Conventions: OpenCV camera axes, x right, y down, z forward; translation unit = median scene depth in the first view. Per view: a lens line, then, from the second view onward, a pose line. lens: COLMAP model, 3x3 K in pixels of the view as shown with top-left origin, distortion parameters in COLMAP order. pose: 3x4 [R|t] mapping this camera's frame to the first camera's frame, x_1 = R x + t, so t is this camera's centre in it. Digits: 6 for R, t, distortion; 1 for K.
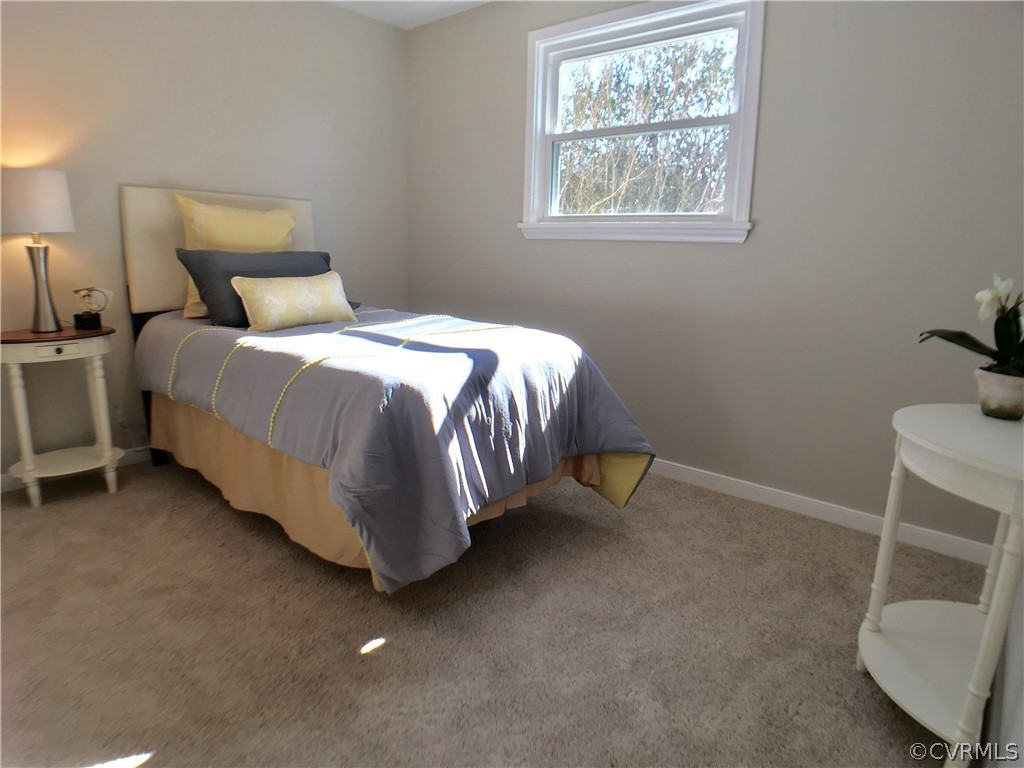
lens RADIAL K [[609.0, 0, 503.2], [0, 609.0, 383.6], [0, 0, 1]] dist [-0.089571, 0.016912]
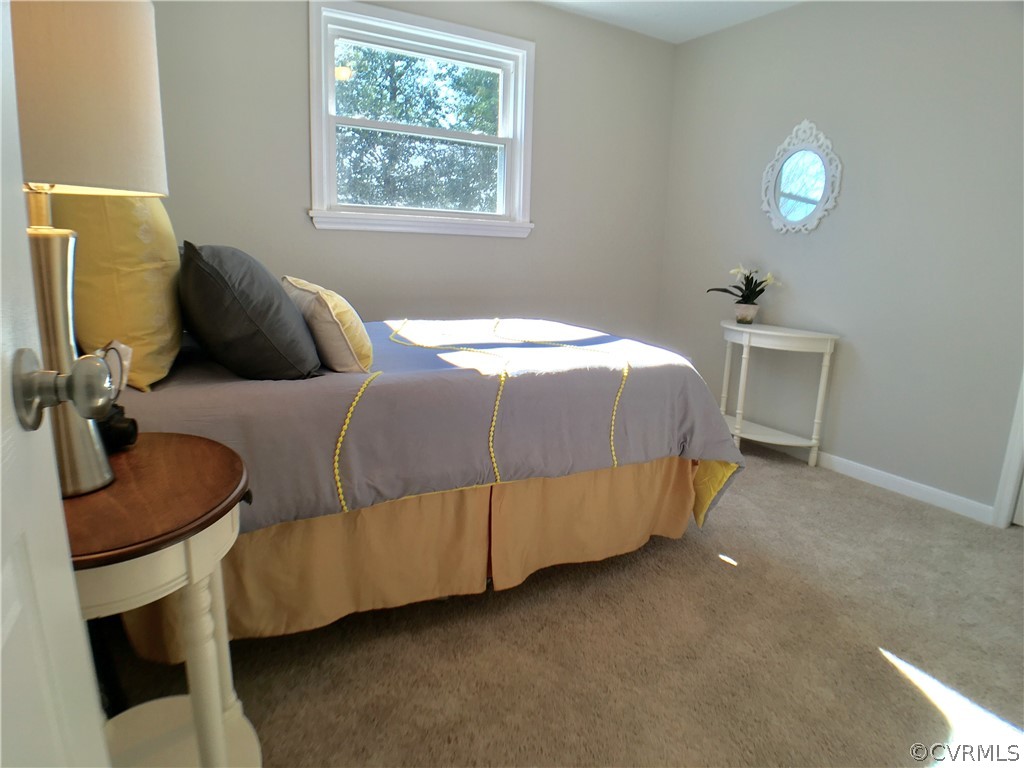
lens RADIAL K [[609.0, 0, 503.2], [0, 609.0, 383.6], [0, 0, 1]] dist [-0.089571, 0.016912]
pose [[0.312770, -0.219463, 0.924127, -0.984569], [0.175191, 0.969577, 0.170963, -0.163072], [-0.933533, 0.108426, 0.341702, 0.627828]]
